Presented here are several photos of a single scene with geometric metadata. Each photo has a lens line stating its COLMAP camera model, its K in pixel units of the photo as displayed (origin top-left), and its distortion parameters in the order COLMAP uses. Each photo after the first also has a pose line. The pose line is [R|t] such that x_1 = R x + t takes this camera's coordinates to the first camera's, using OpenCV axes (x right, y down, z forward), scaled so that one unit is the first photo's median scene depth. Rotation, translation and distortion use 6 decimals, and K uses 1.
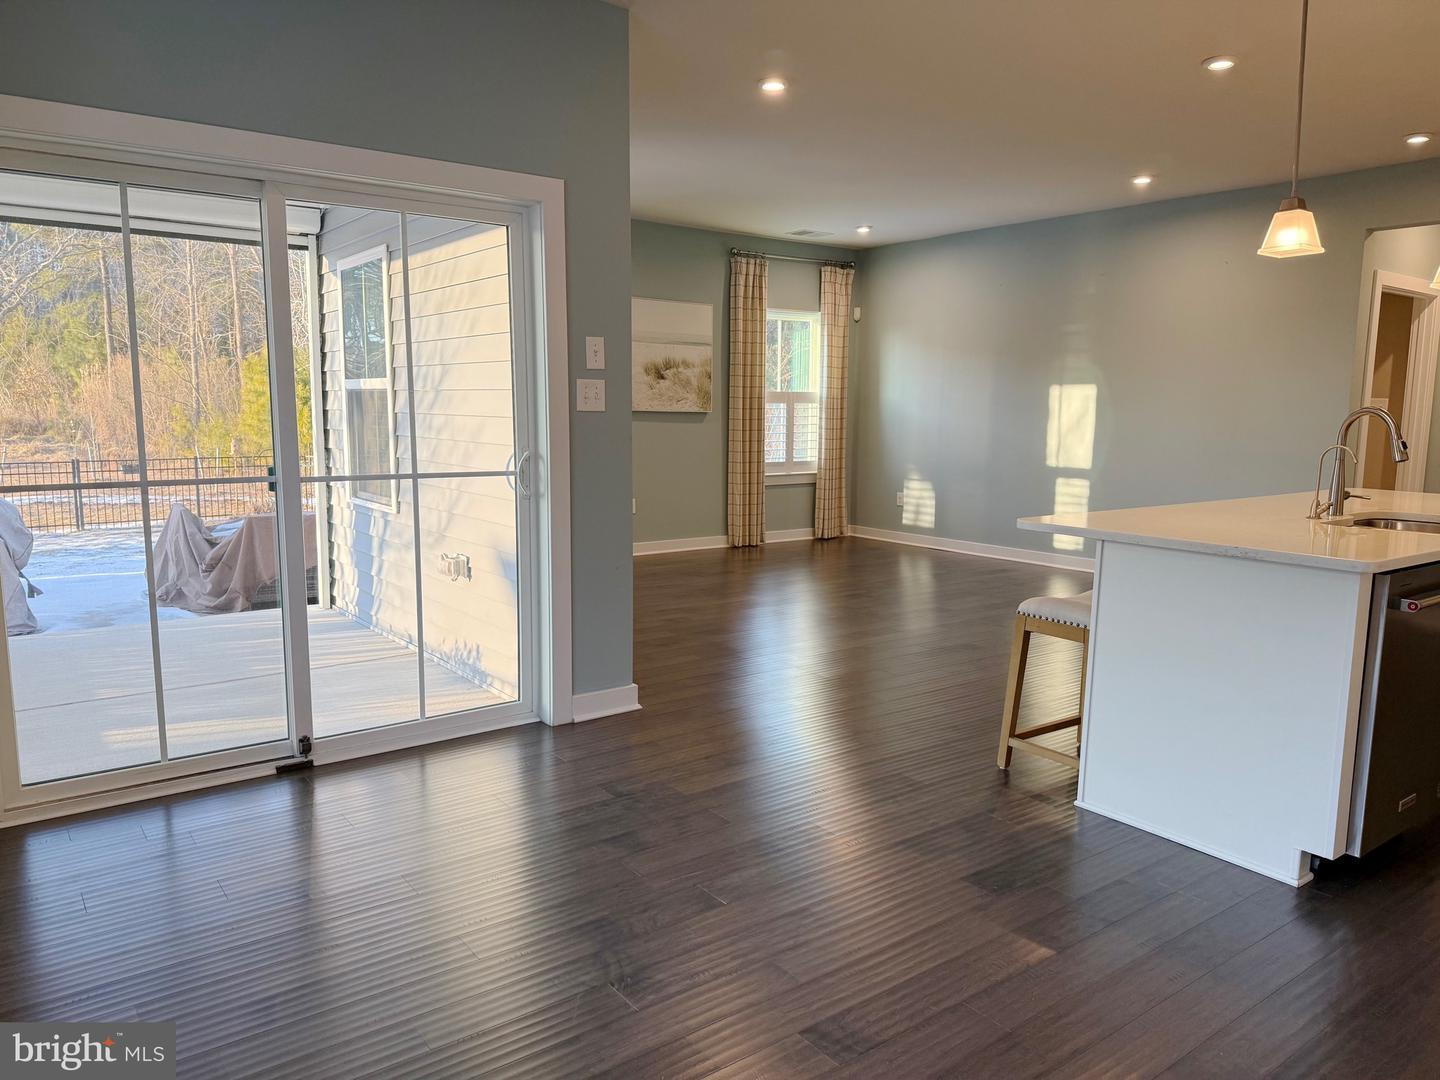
lens RADIAL K [[1022.2, 0, 714.0], [0, 1022.2, 548.0], [0, 0, 1]] dist [0.149064, -0.251568]
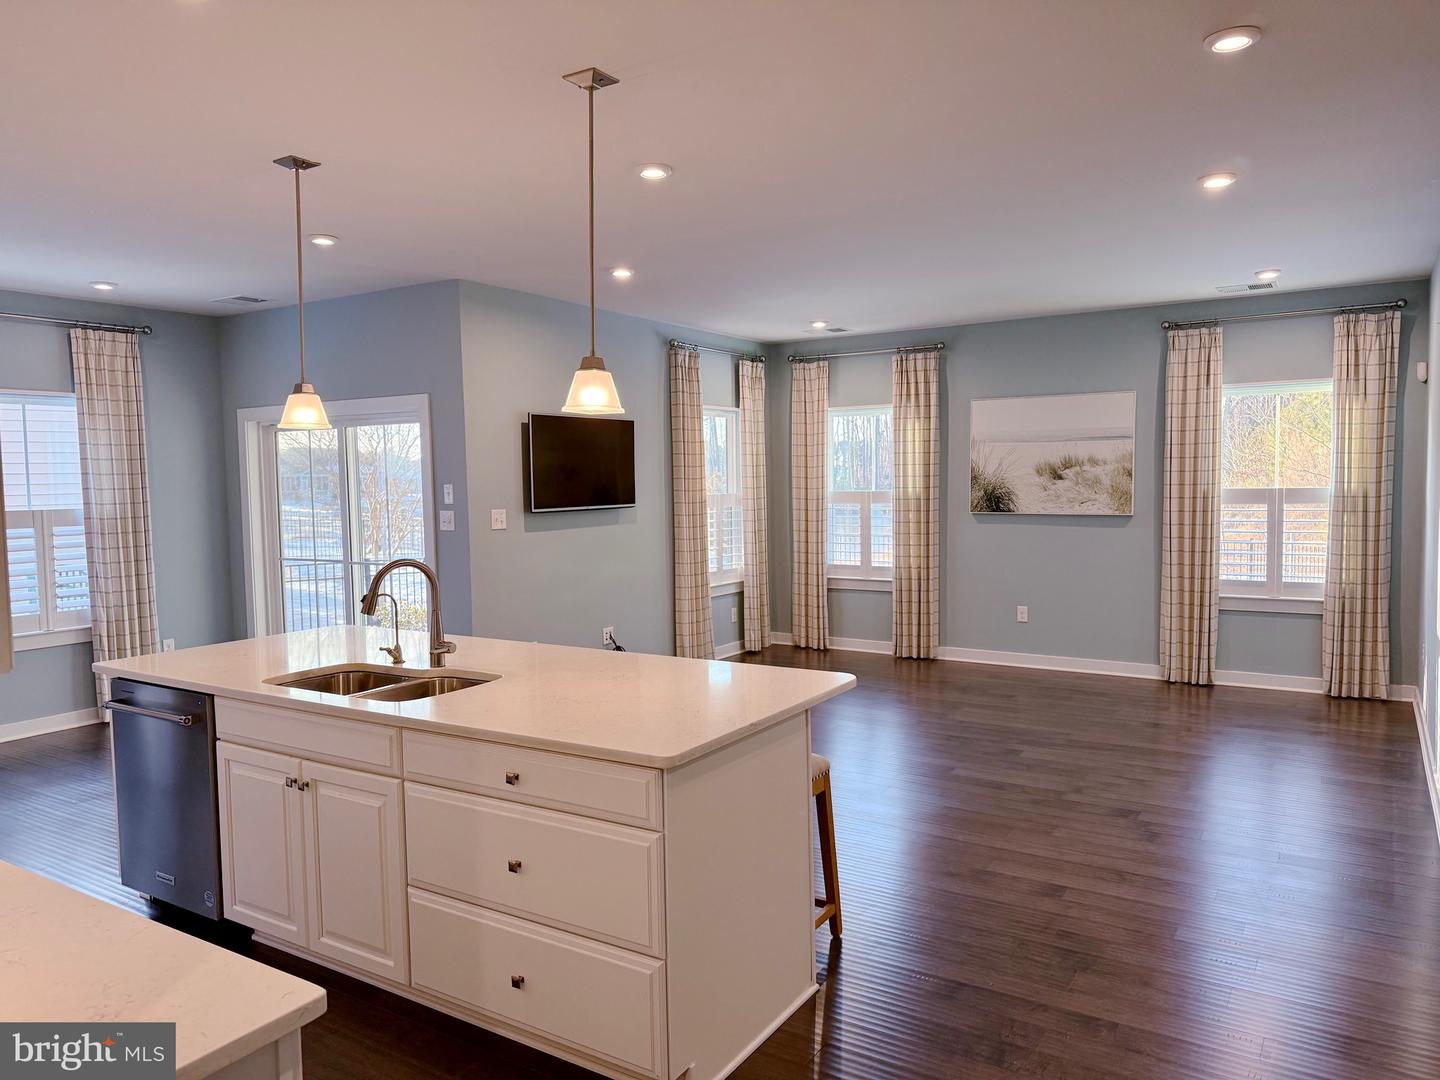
lens RADIAL K [[1022.2, 0, 714.0], [0, 1022.2, 548.0], [0, 0, 1]] dist [0.149064, -0.251568]
pose [[0.340718, 0.050061, -0.938832, 0.691194], [-0.110405, 0.993803, 0.012924, -0.079240], [0.933661, 0.099248, 0.344133, 0.388038]]
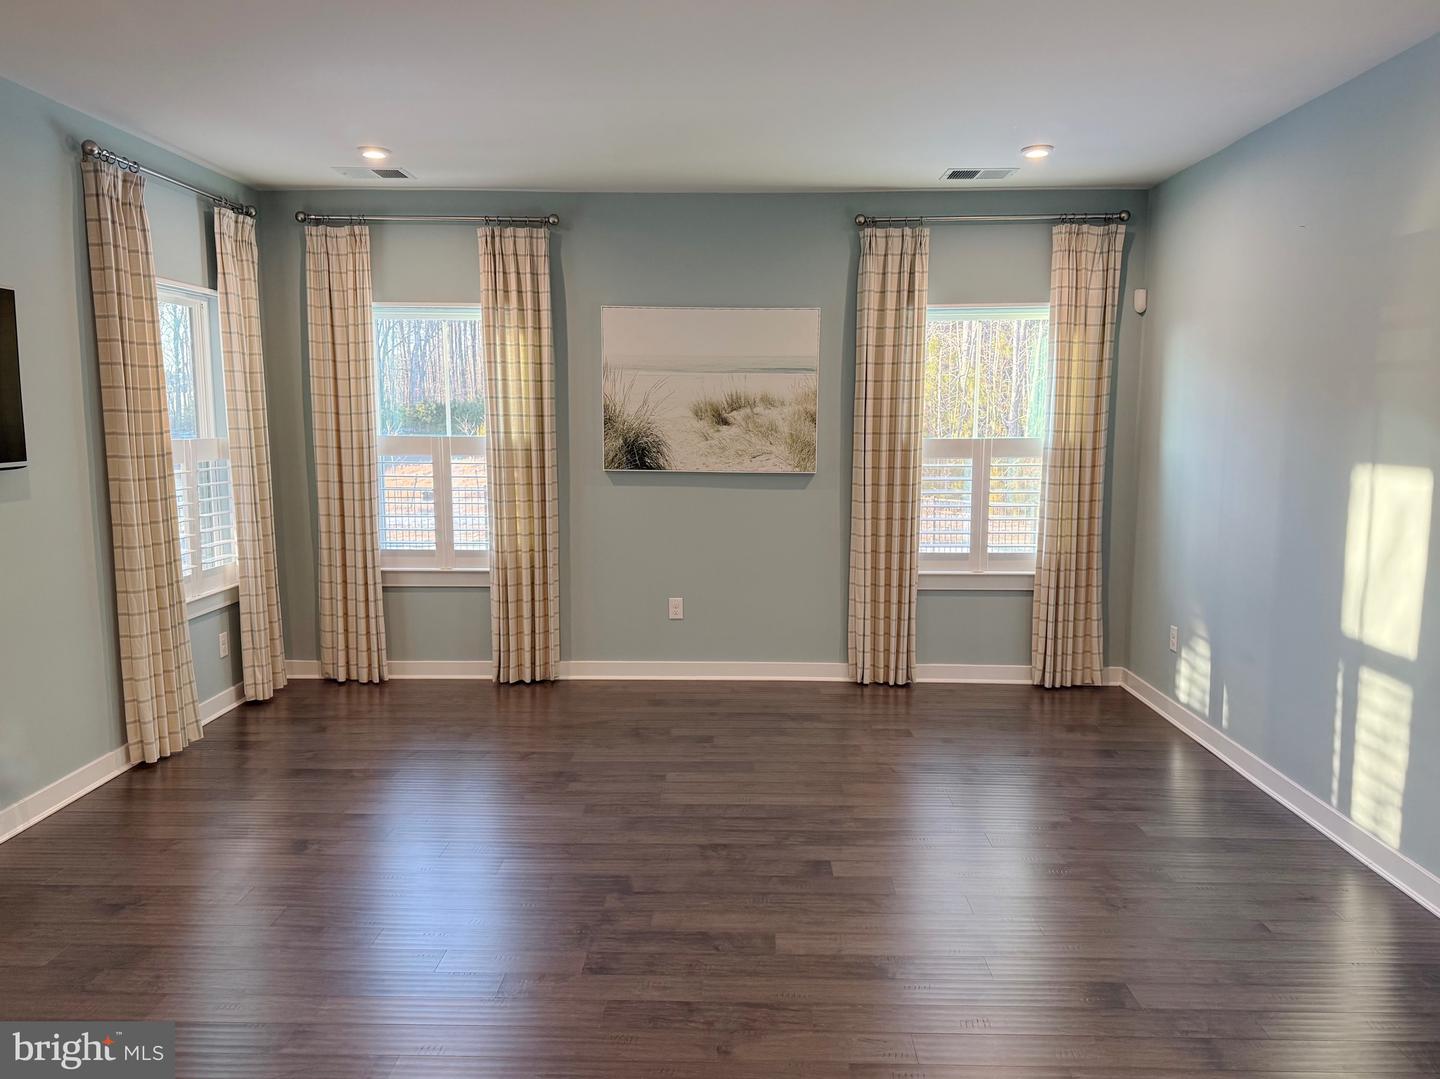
lens RADIAL K [[1022.2, 0, 714.0], [0, 1022.2, 547.5], [0, 0, 1]] dist [0.149064, -0.251568]
pose [[0.784856, 0.072973, -0.615367, 0.351323], [-0.079771, 0.996677, 0.016447, -0.091835], [0.614522, 0.036180, 0.788069, 0.454202]]
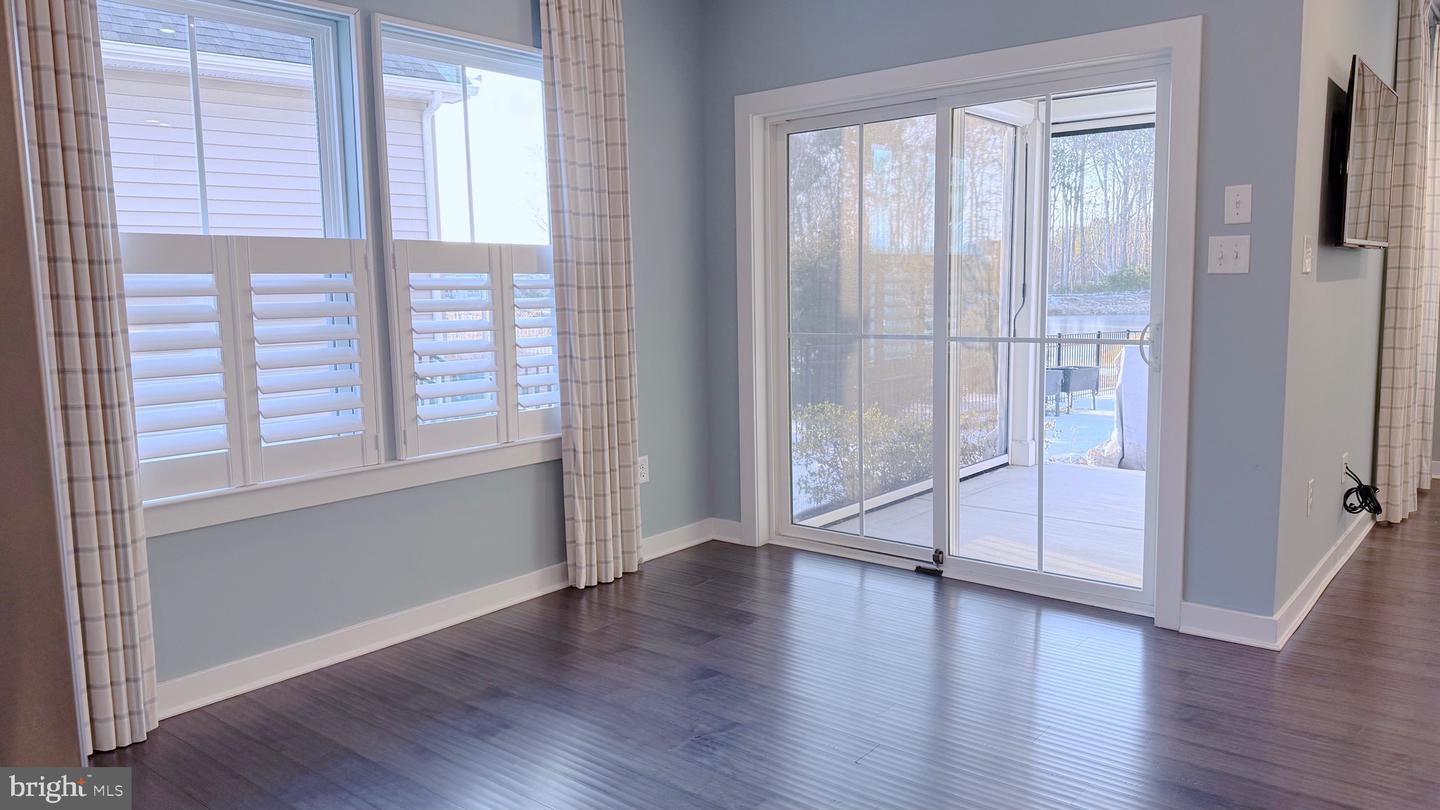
lens RADIAL K [[999.1, 0, 720.0], [0, 999.1, 405.0], [0, 0, 1]] dist [0.006575, -0.000353]
pose [[0.220984, 0.104930, -0.969616, 0.273594], [-0.116035, 0.989962, 0.080686, -0.020640], [0.968350, 0.094679, 0.230942, 0.193467]]
